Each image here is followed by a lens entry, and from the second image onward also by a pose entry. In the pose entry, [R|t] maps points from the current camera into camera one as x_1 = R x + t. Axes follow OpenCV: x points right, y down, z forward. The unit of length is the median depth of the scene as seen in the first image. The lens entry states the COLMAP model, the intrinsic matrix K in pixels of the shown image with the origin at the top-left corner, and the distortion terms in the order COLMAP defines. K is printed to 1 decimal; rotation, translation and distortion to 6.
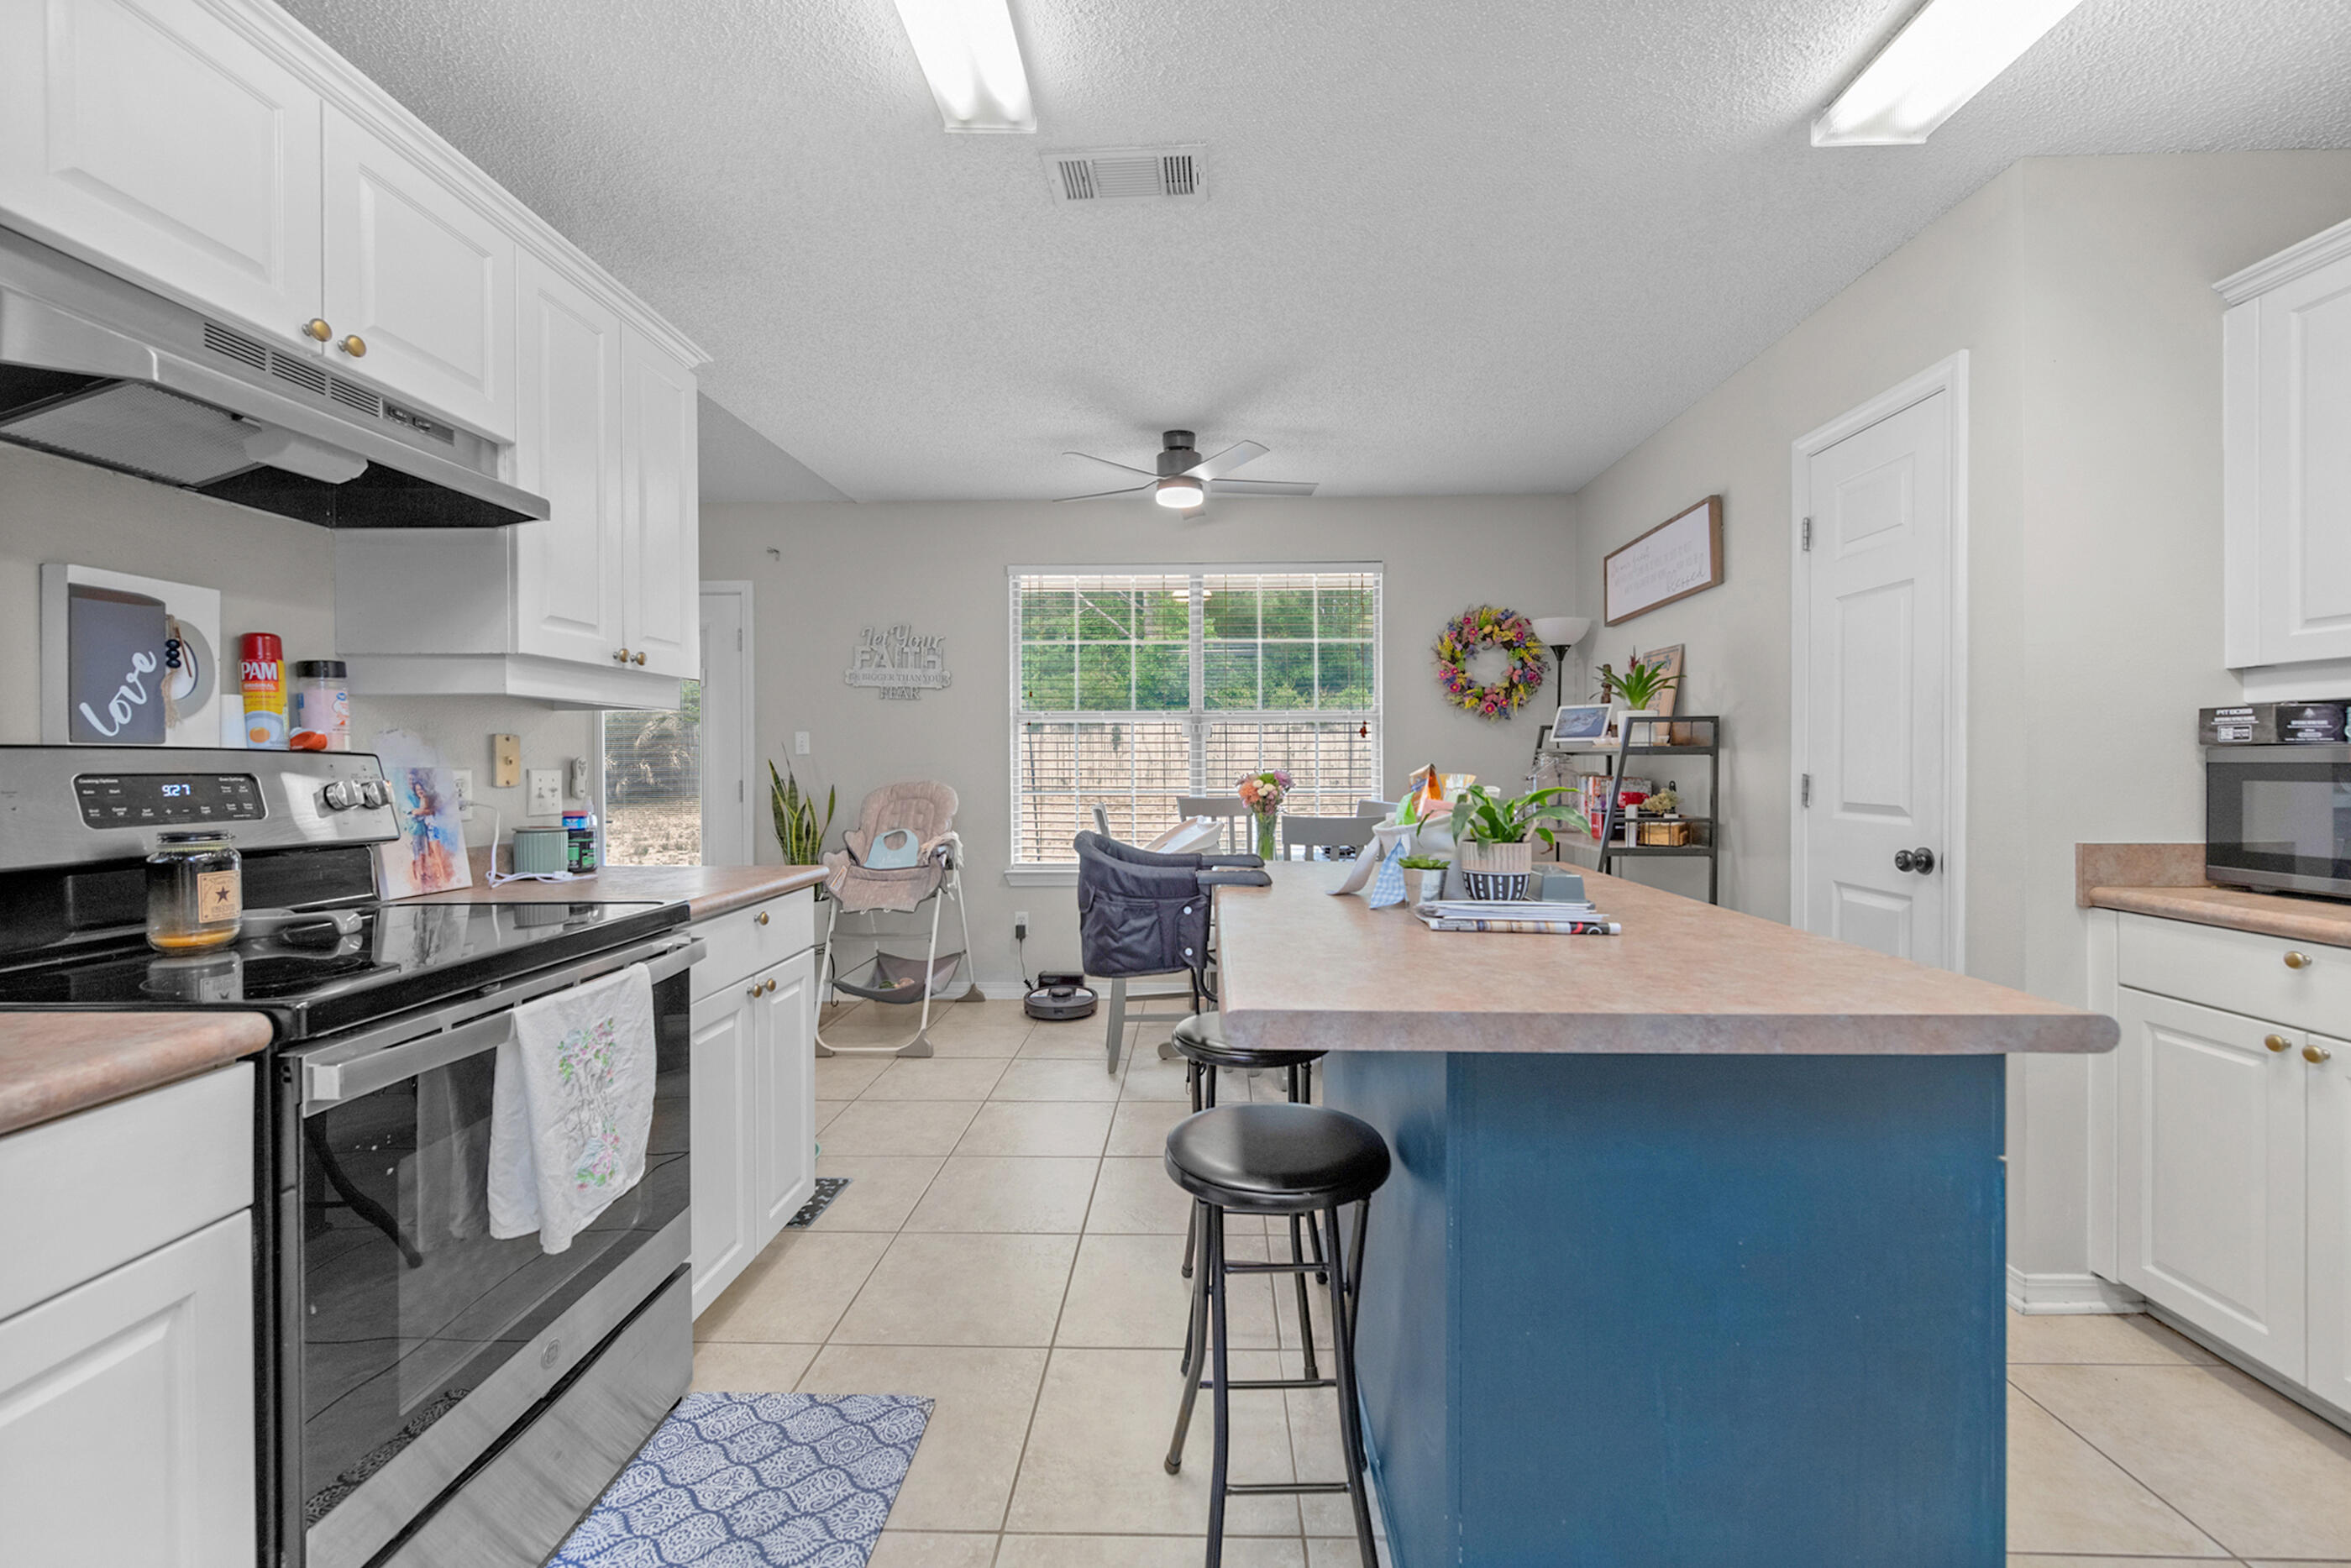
lens RADIAL K [[943.8, 0, 1179.6], [0, 943.8, 767.8], [0, 0, 1]] dist [0.000087, 0.000000]
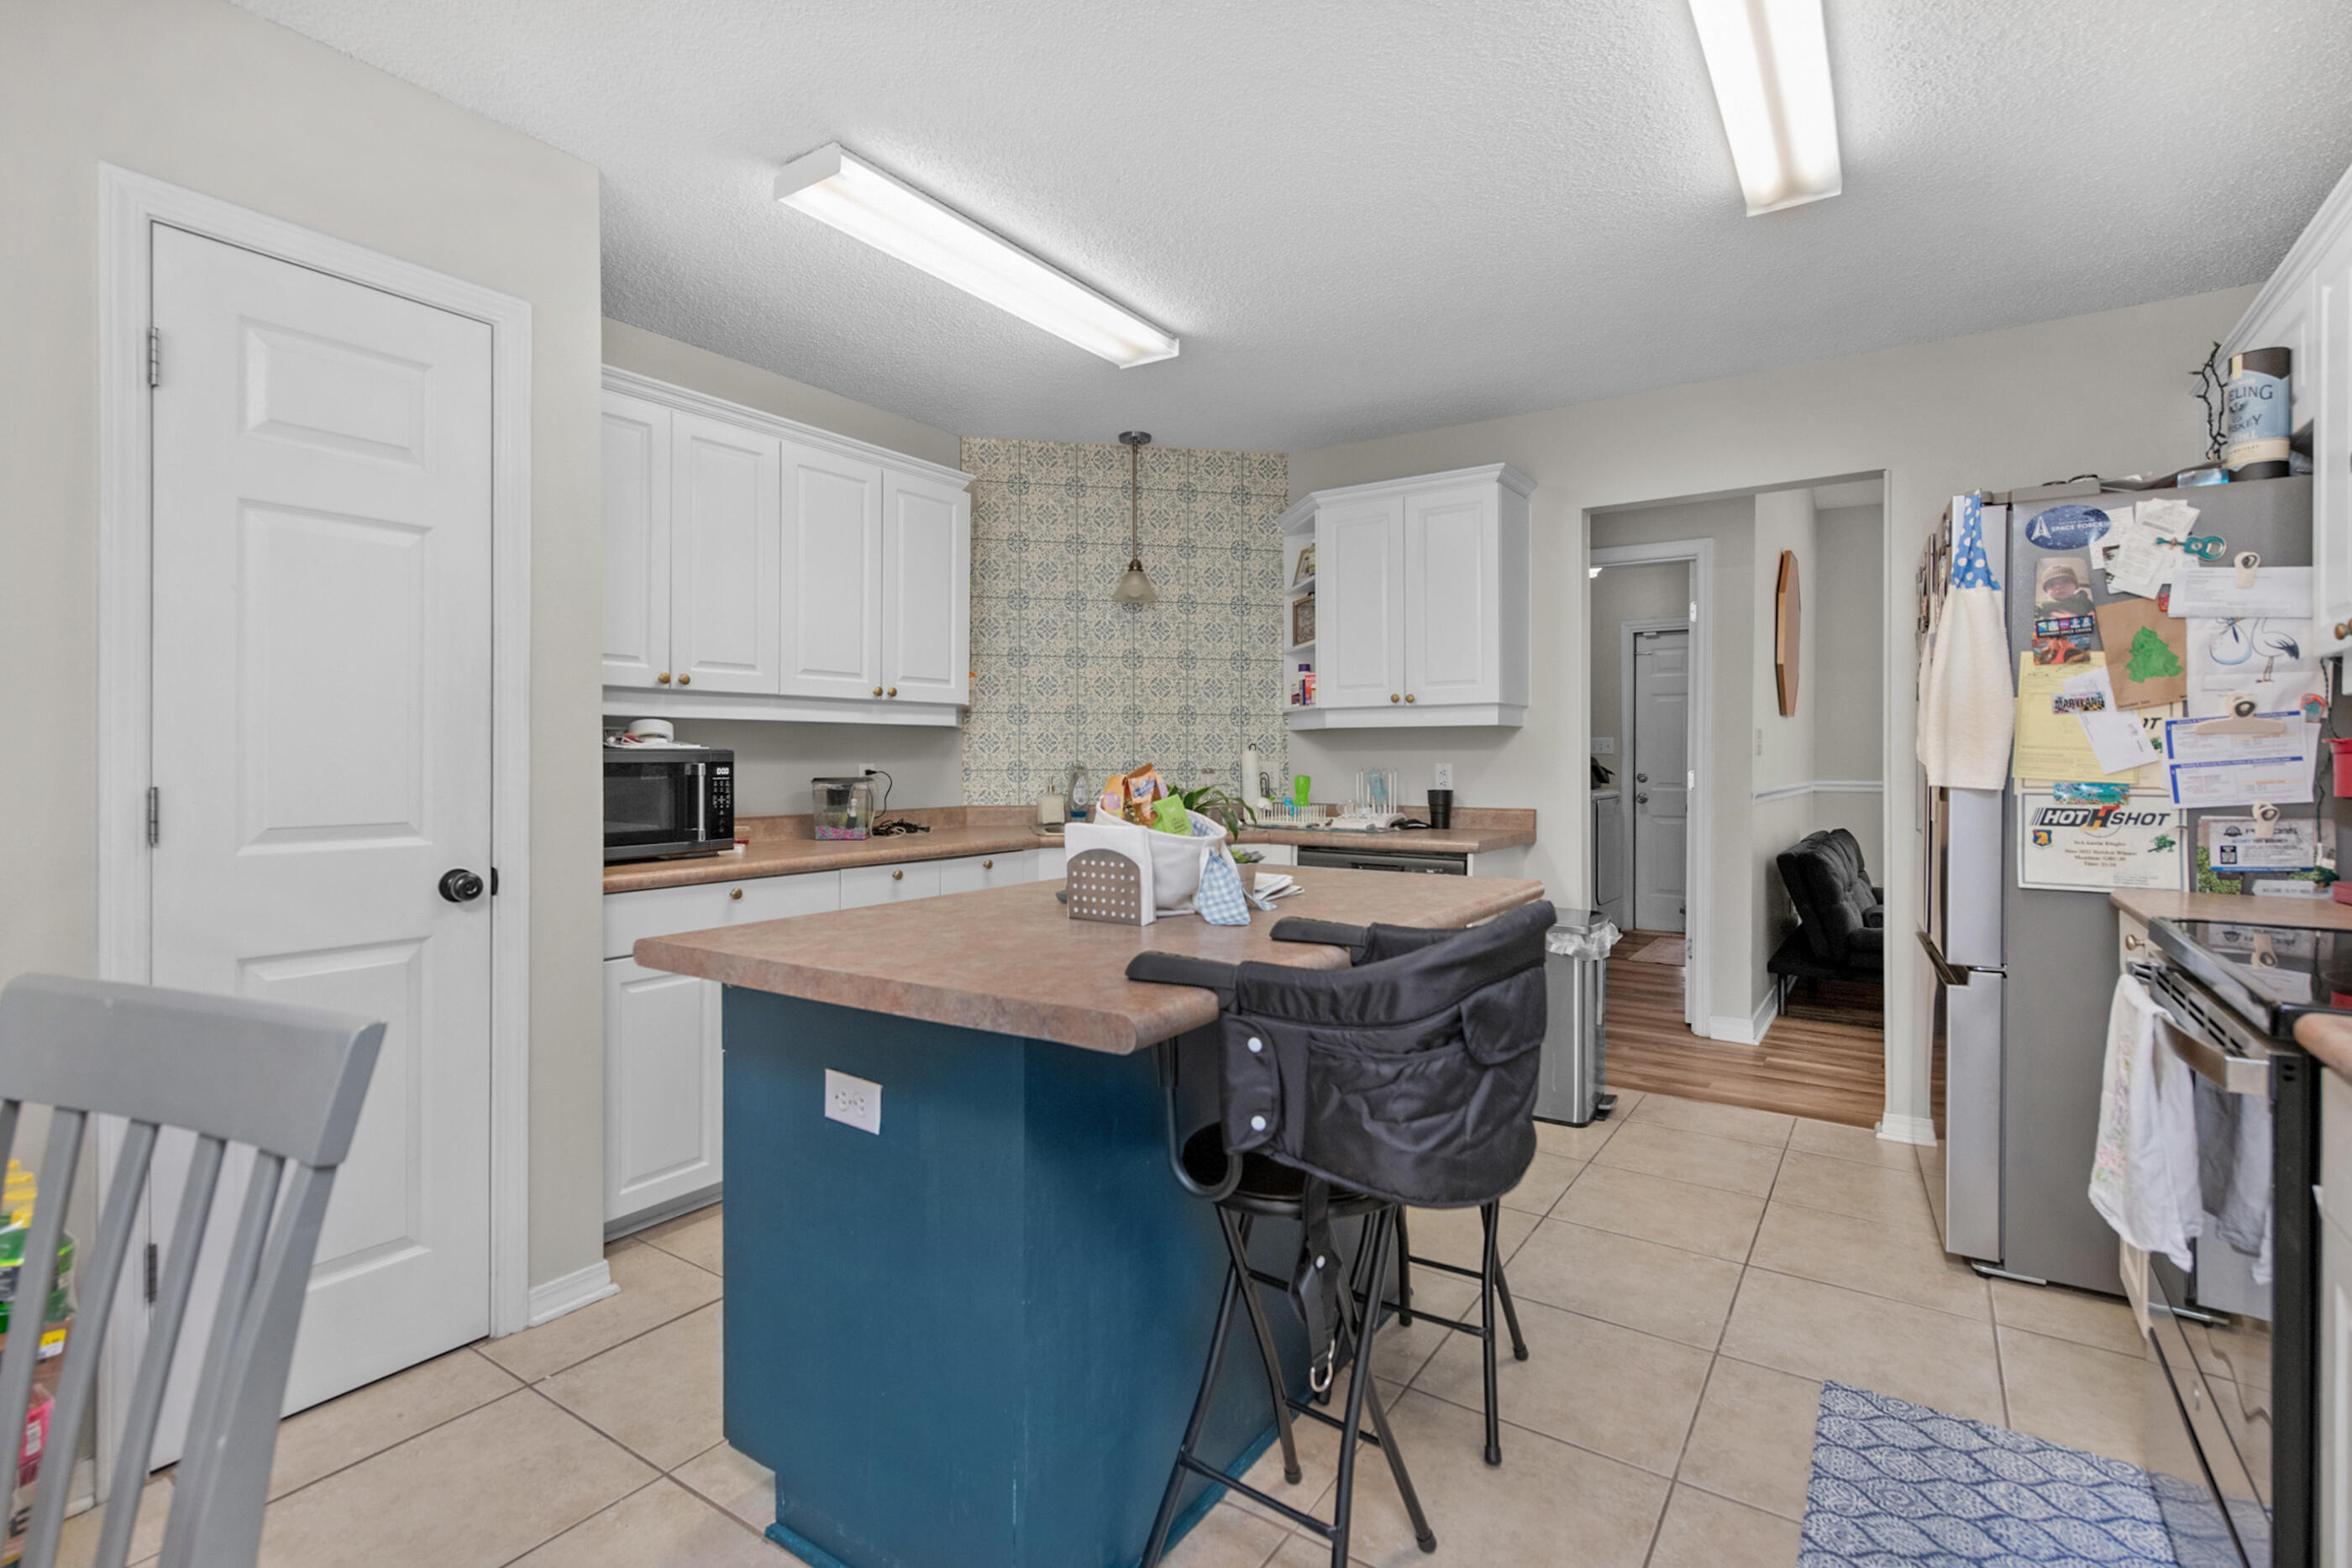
lens RADIAL K [[1085.7, 0, 1174.6], [0, 1085.7, 765.8], [0, 0, 1]] dist [0.003092, -0.000318]
pose [[-0.839098, -0.001387, 0.543979, -0.192690], [0.006003, 0.999912, 0.011808, -0.009968], [-0.543947, 0.013173, -0.839016, 1.288331]]
